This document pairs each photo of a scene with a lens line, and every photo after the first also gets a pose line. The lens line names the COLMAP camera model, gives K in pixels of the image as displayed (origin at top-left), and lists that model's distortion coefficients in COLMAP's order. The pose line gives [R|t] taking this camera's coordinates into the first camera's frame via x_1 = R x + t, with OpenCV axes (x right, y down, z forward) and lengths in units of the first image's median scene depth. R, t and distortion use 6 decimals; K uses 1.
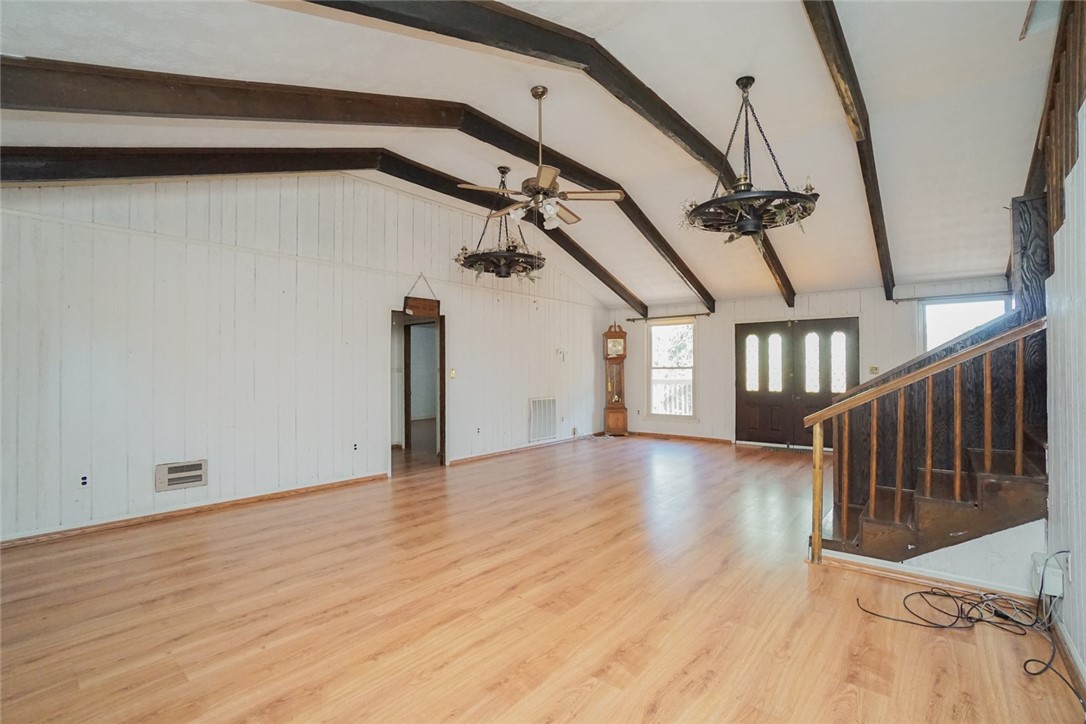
lens RADIAL K [[488.0, 0, 543.0], [0, 488.0, 362.0], [0, 0, 1]] dist [-0.018924, -0.000208]
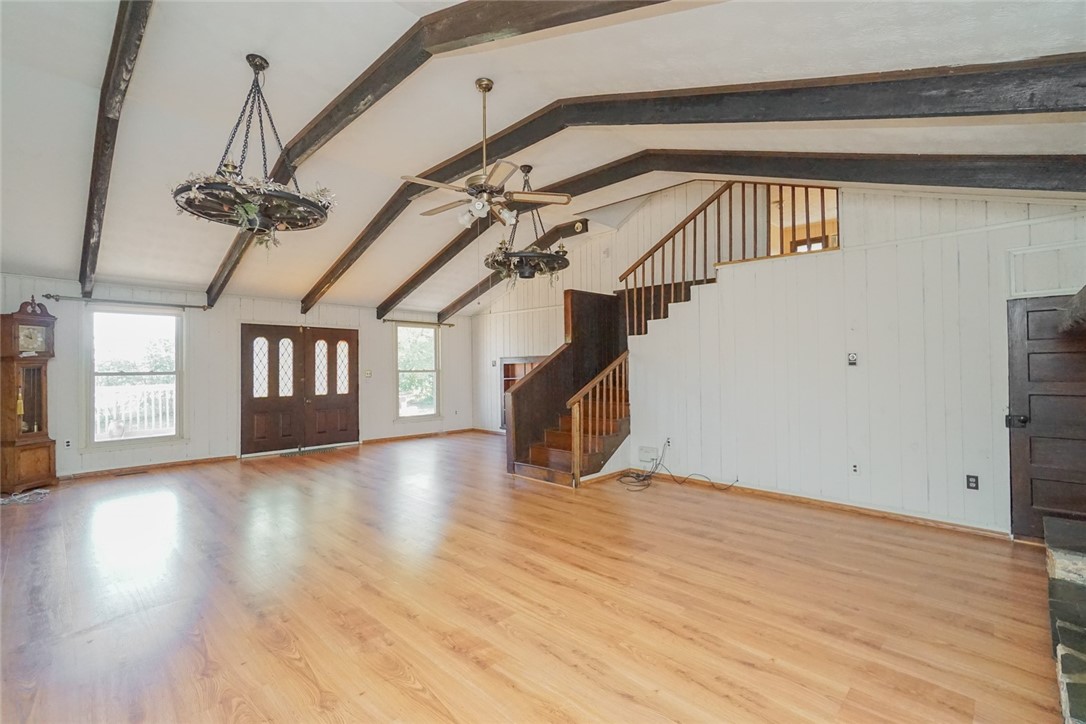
lens RADIAL K [[482.9, 0, 542.6], [0, 482.9, 366.3], [0, 0, 1]] dist [-0.018094, 0.000082]
pose [[0.080904, 0.009866, 0.996673, -0.709630], [-0.005809, 0.999939, -0.009427, 0.007877], [-0.996705, -0.005027, 0.080956, 0.622386]]
